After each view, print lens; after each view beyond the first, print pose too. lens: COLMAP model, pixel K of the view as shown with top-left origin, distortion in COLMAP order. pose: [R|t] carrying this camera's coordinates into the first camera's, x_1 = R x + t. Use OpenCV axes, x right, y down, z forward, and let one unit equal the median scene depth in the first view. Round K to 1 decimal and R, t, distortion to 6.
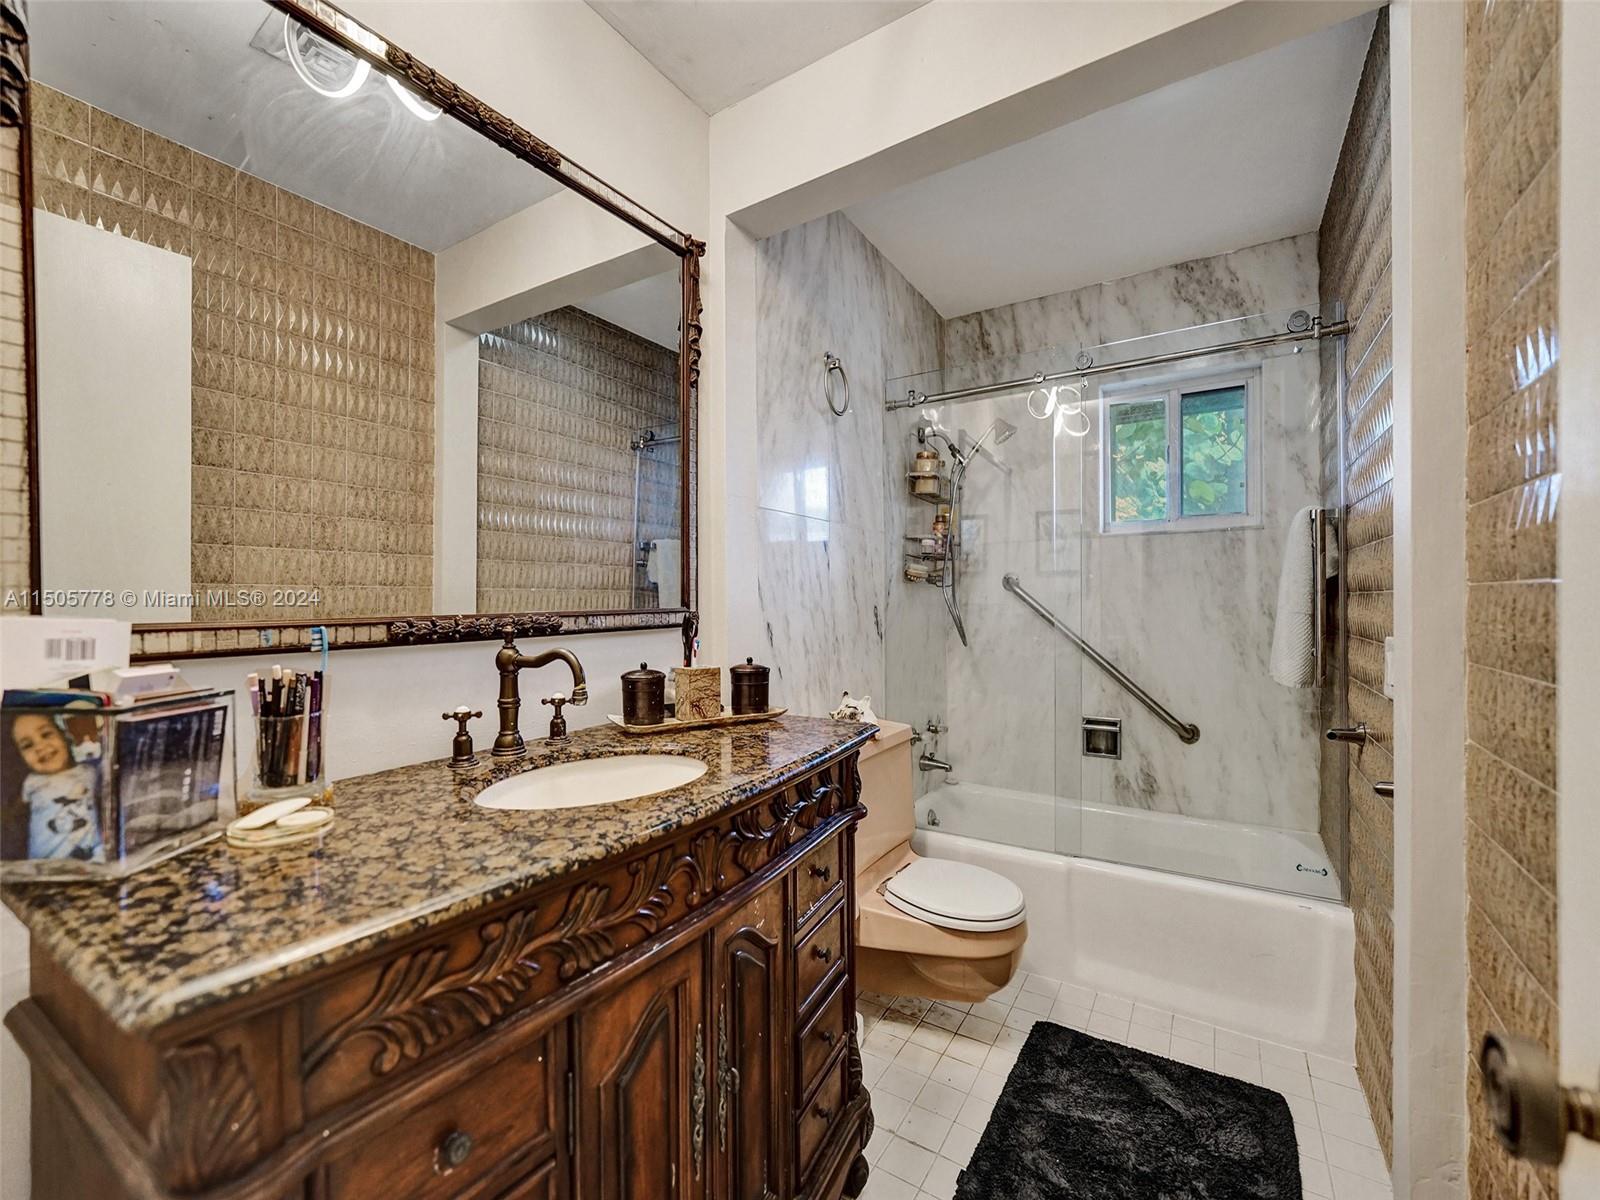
lens RADIAL K [[661.2, 0, 782.5], [0, 661.2, 612.9], [0, 0, 1]] dist [-0.028776, 0.003395]
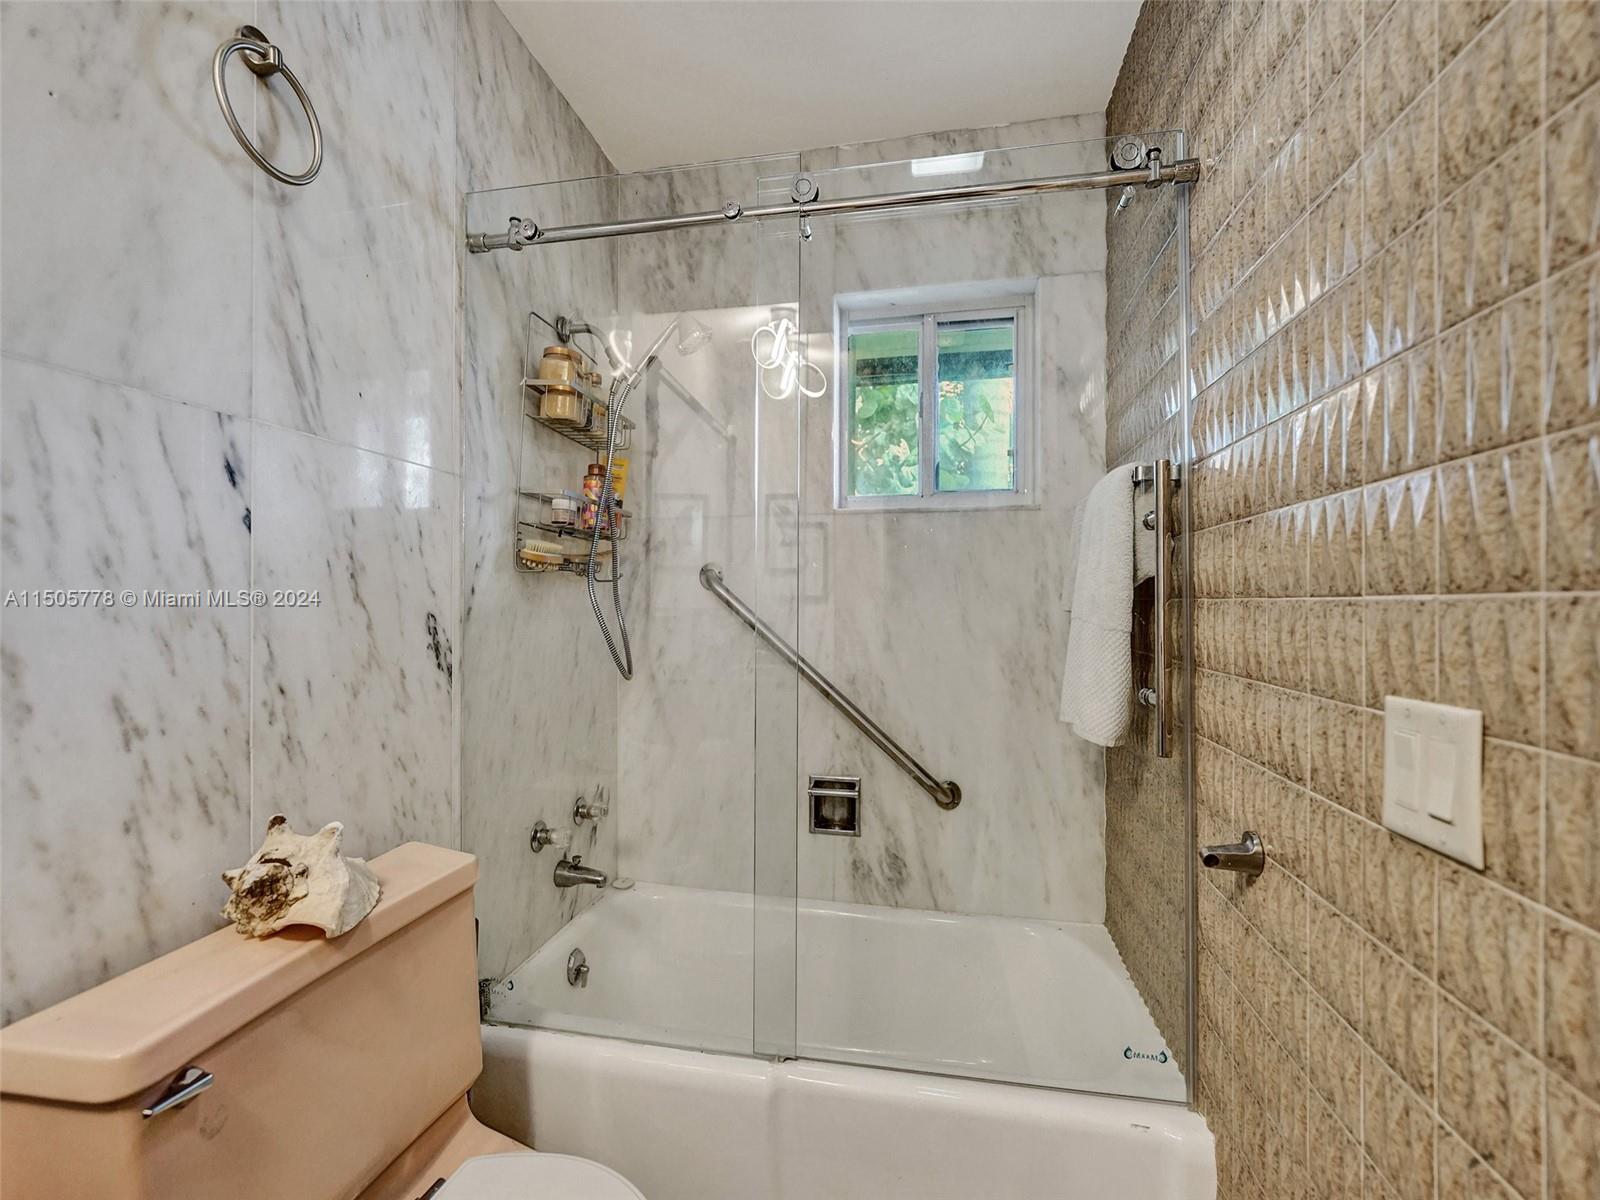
lens RADIAL K [[661.2, 0, 792.9], [0, 661.2, 604.3], [0, 0, 1]] dist [-0.028776, 0.003395]
pose [[0.931341, 0.009356, 0.364029, 0.196383], [-0.004268, 0.999882, -0.014778, -0.010062], [-0.364124, 0.012210, 0.931270, 0.378366]]
